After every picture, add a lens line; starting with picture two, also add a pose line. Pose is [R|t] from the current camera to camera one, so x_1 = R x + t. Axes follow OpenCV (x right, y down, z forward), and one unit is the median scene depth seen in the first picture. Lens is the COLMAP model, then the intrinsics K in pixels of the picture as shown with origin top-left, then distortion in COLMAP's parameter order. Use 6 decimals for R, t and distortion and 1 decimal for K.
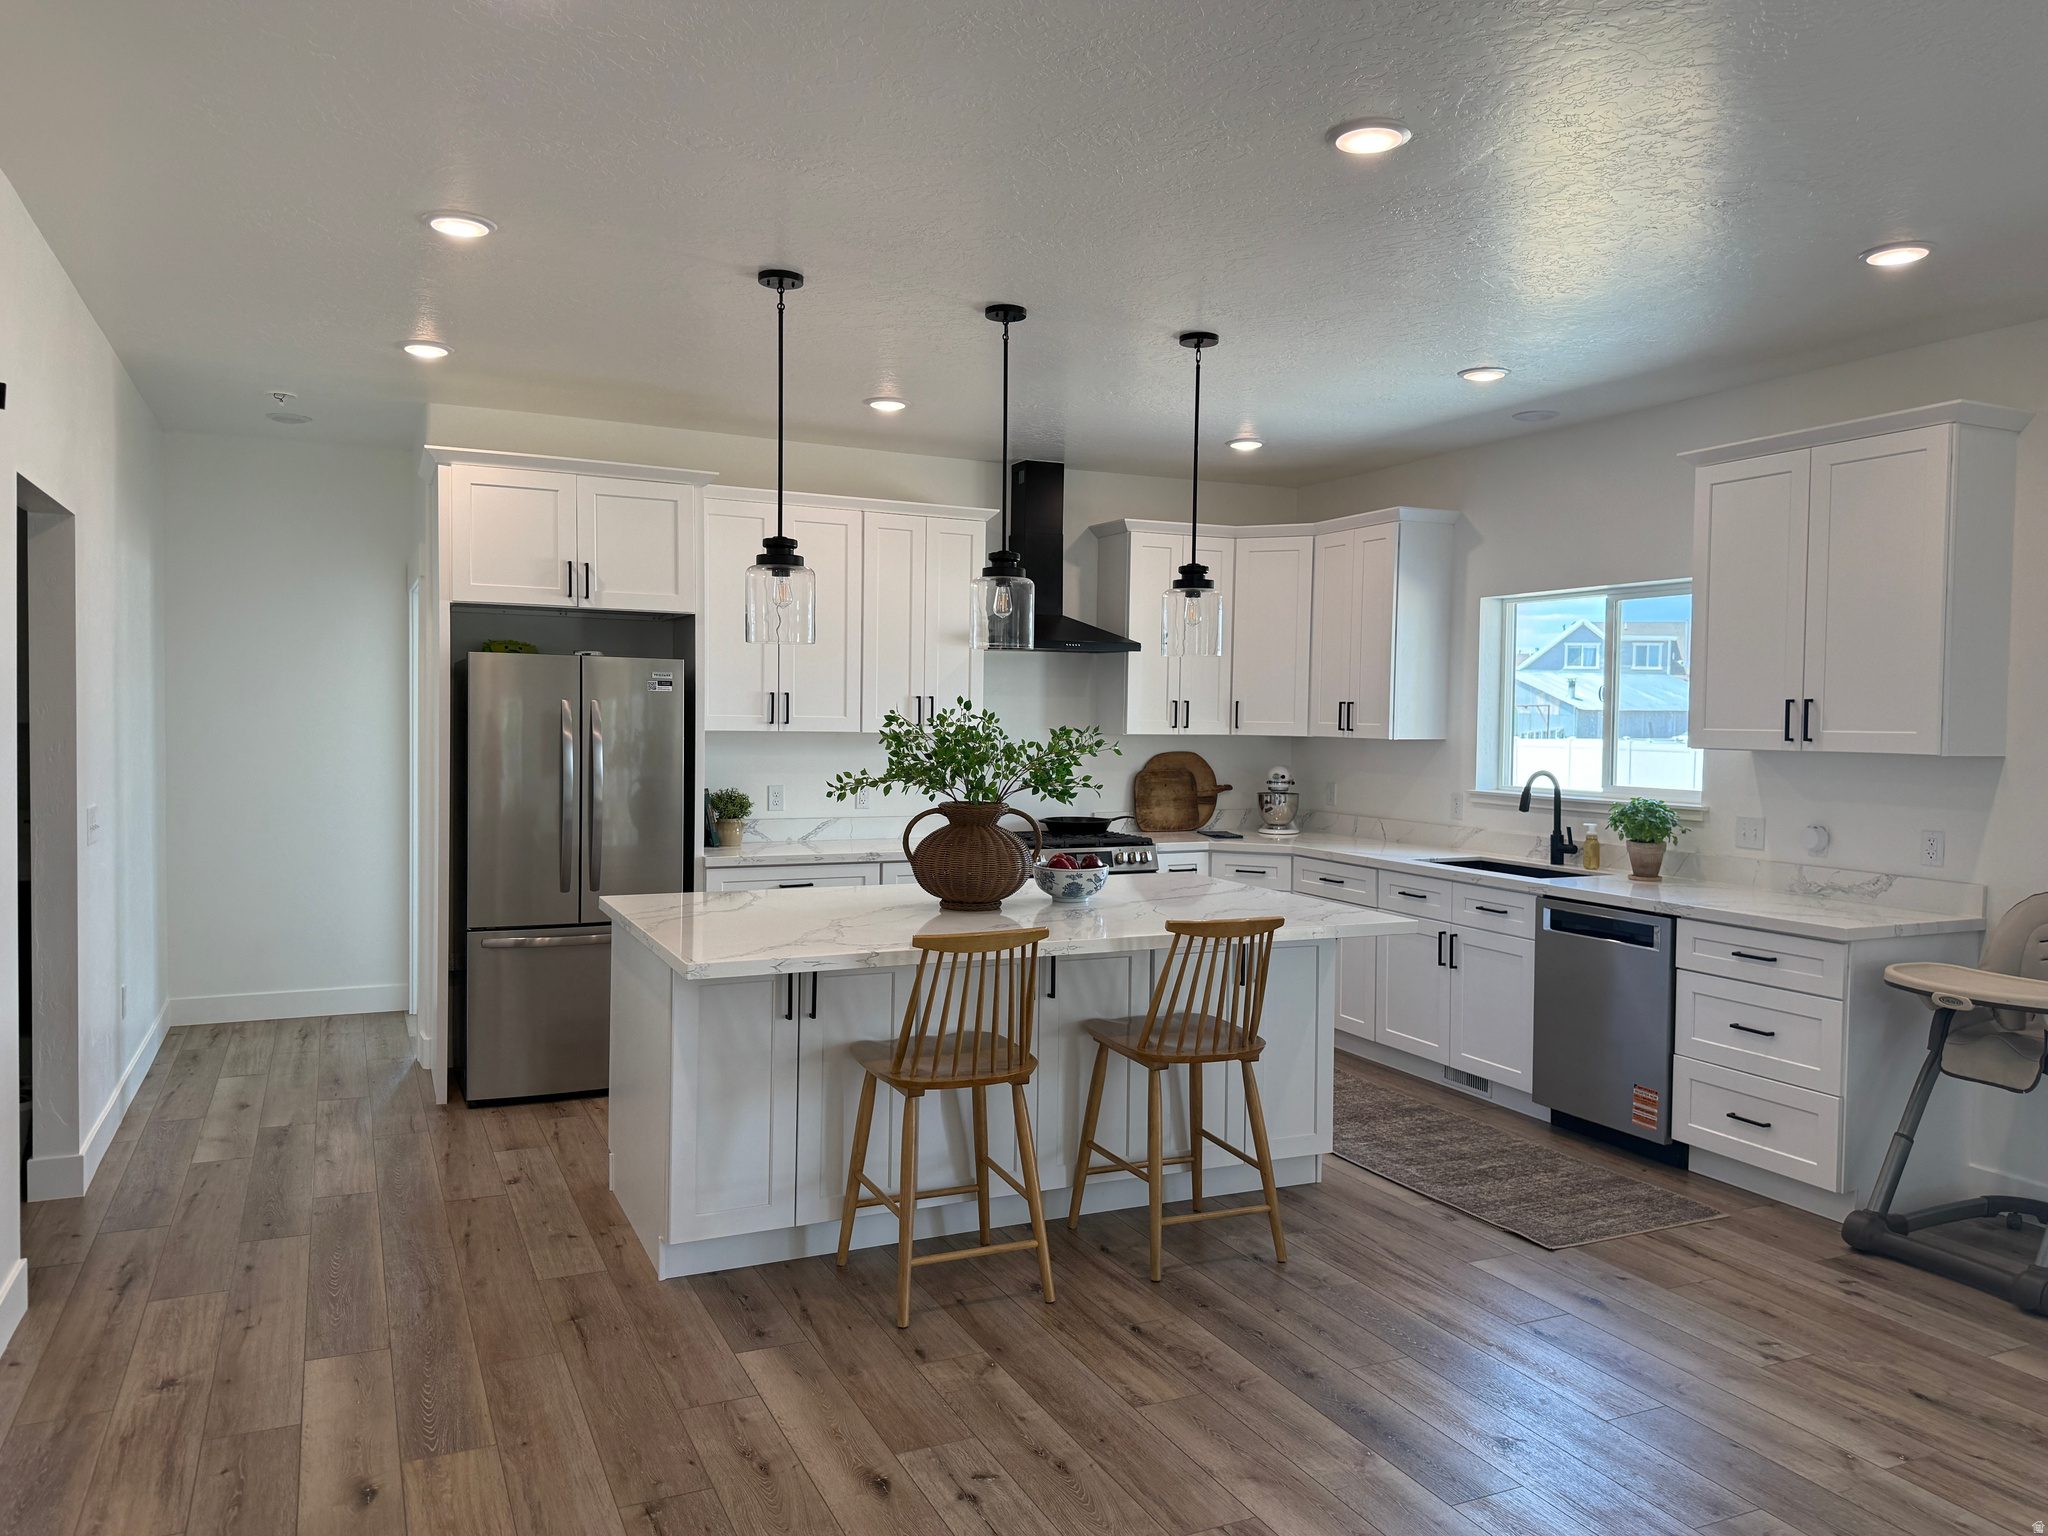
lens RADIAL K [[1458.4, 0, 1019.4], [0, 1458.4, 777.8], [0, 0, 1]] dist [-0.003466, -0.001820]
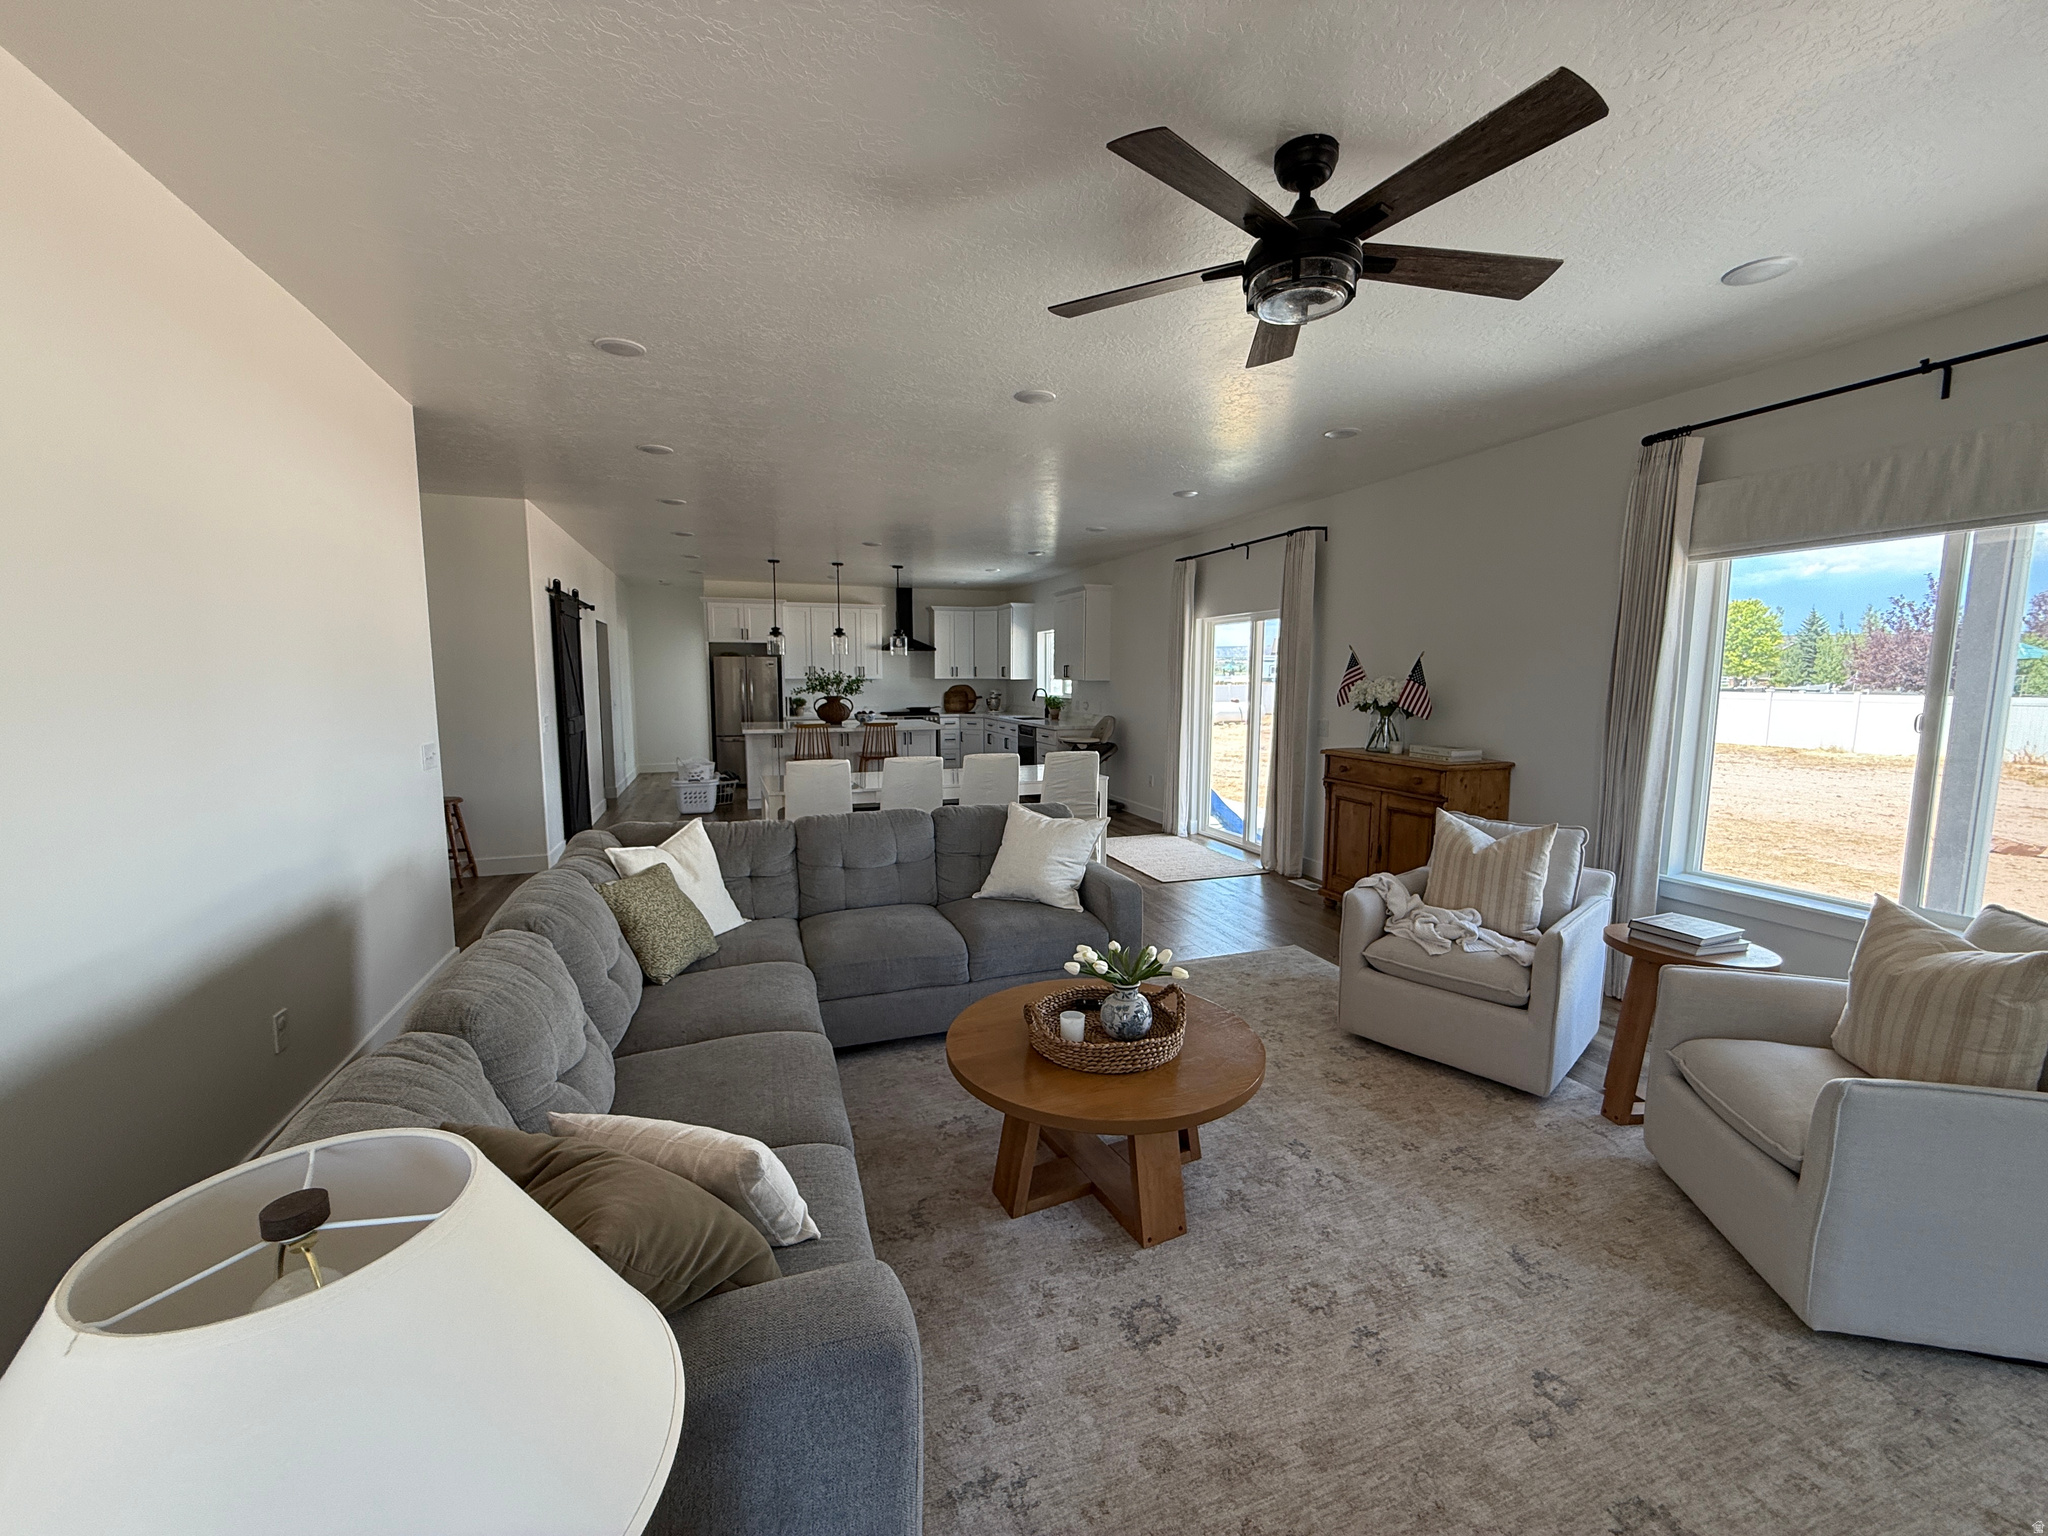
lens RADIAL K [[815.8, 0, 1024.7], [0, 815.8, 758.5], [0, 0, 1]] dist [-0.000605, 0.000039]
pose [[0.995270, -0.006176, -0.096947, 0.435916], [0.011821, 0.998260, 0.057768, 0.040652], [0.096422, -0.058641, 0.993612, -0.701099]]
